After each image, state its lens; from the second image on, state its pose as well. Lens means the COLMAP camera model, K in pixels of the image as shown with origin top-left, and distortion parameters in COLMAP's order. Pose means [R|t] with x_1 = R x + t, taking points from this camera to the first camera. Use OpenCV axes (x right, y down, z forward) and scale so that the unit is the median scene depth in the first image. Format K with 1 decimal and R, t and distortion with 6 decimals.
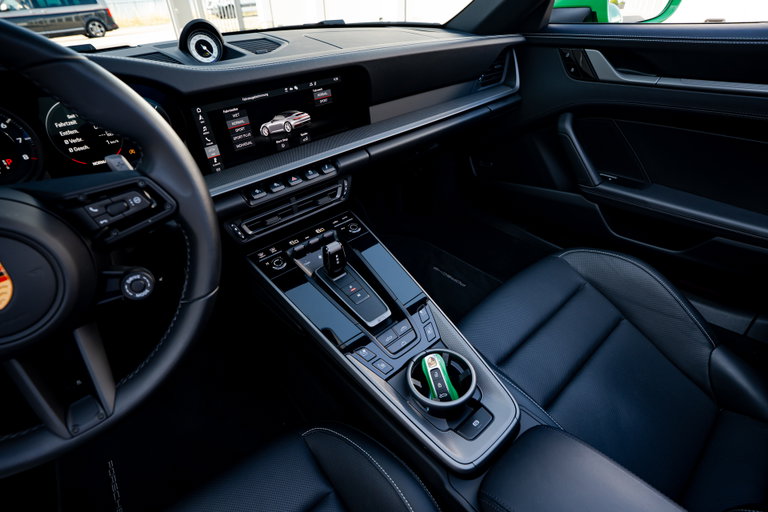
lens RADIAL K [[373.2, 0, 380.4], [0, 373.2, 254.5], [0, 0, 1]] dist [-0.075691, 0.029203]
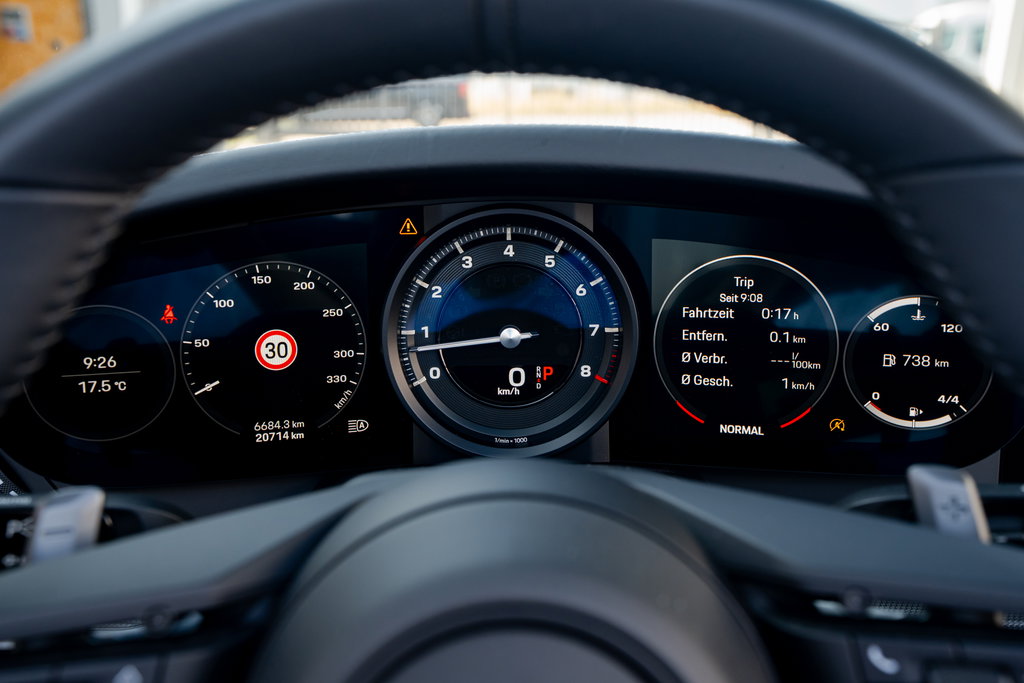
lens RADIAL K [[978.9, 0, 512.6], [0, 978.9, 337.9], [0, 0, 1]] dist [0.091261, 0.011150]
pose [[0.770196, 0.197703, -0.606392, -0.306277], [-0.397550, 0.892269, -0.214032, -0.035586], [0.498751, 0.405917, 0.765819, 0.101124]]
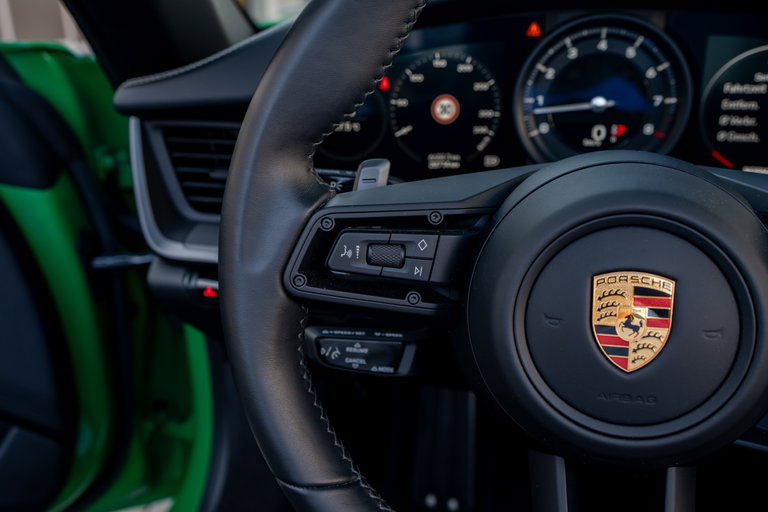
lens RADIAL K [[734.2, 0, 384.5], [0, 734.2, 253.3], [0, 0, 1]] dist [0.091261, 0.011150]
pose [[0.624054, 0.320839, -0.712474, -0.250591], [-0.466010, 0.884725, -0.009770, 0.078471], [0.627209, 0.338117, 0.701631, -0.023478]]
